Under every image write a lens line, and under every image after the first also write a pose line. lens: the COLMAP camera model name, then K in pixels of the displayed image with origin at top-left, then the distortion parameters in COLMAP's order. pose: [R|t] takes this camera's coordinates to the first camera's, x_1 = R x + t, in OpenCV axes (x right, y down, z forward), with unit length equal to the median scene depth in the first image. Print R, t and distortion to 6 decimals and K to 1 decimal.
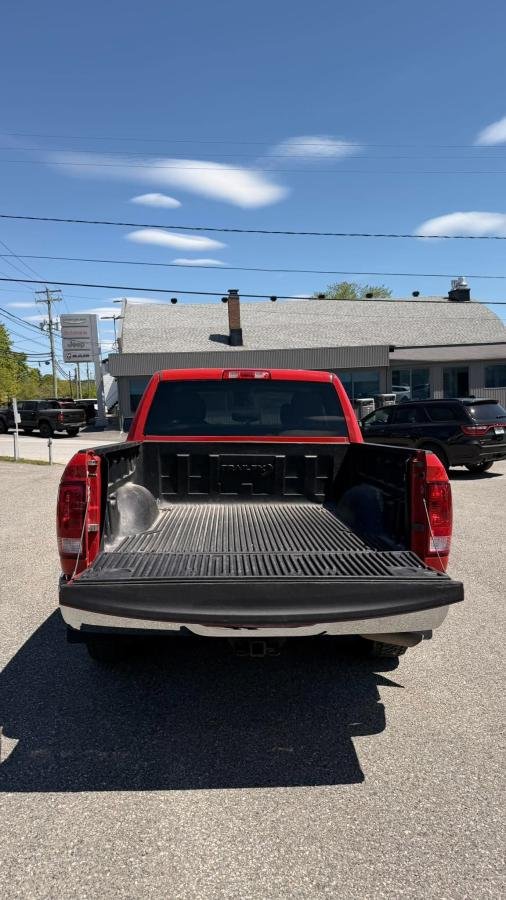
lens RADIAL K [[630.6, 0, 254.1], [0, 630.6, 454.5], [0, 0, 1]] dist [0.026394, -0.019190]
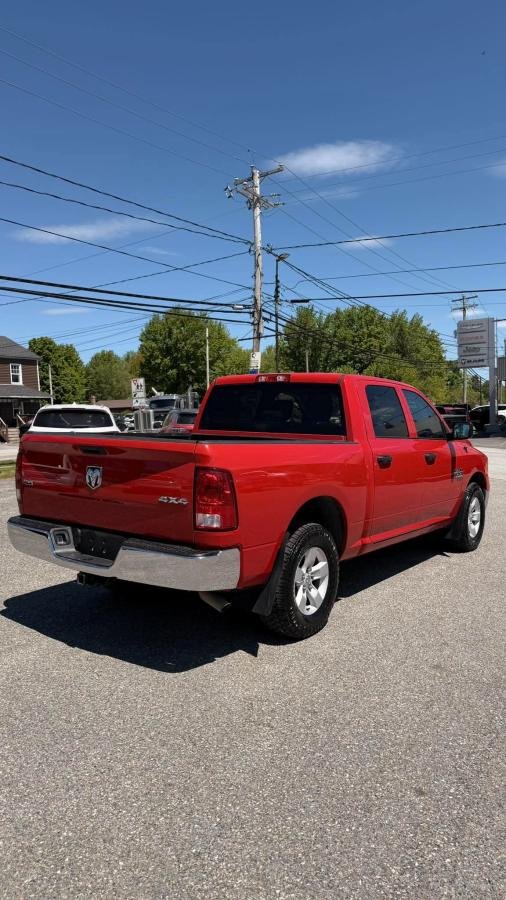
lens RADIAL K [[630.6, 0, 252.1], [0, 630.6, 446.6], [0, 0, 1]] dist [0.026394, -0.019190]
pose [[0.772456, 0.032928, -0.634214, 0.687081], [-0.047303, 0.998864, -0.005753, 0.005273], [0.633304, 0.034444, 0.773136, 0.097646]]
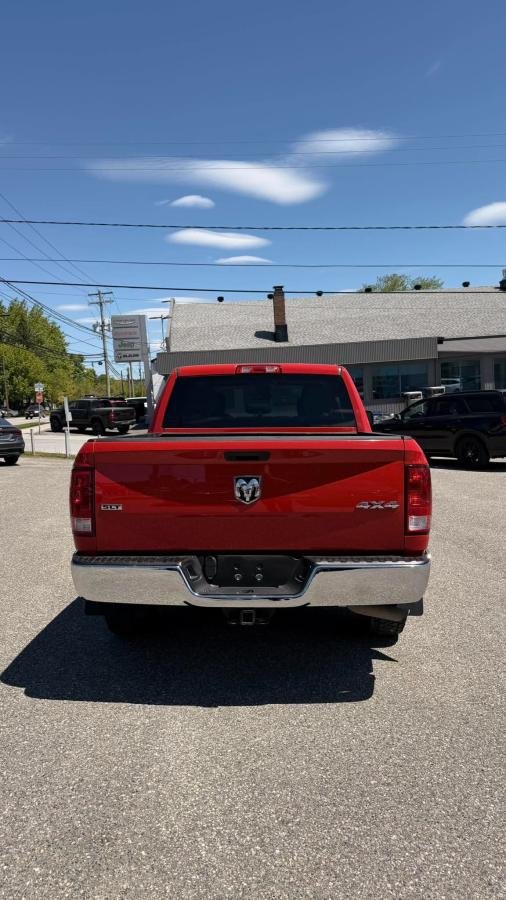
lens RADIAL K [[630.6, 0, 255.1], [0, 630.6, 450.9], [0, 0, 1]] dist [0.026394, -0.019190]
pose [[0.996655, -0.011007, -0.080985, 0.066315], [0.011027, 0.999939, -0.000203, 0.010516], [0.080982, -0.000690, 0.996715, -0.053239]]
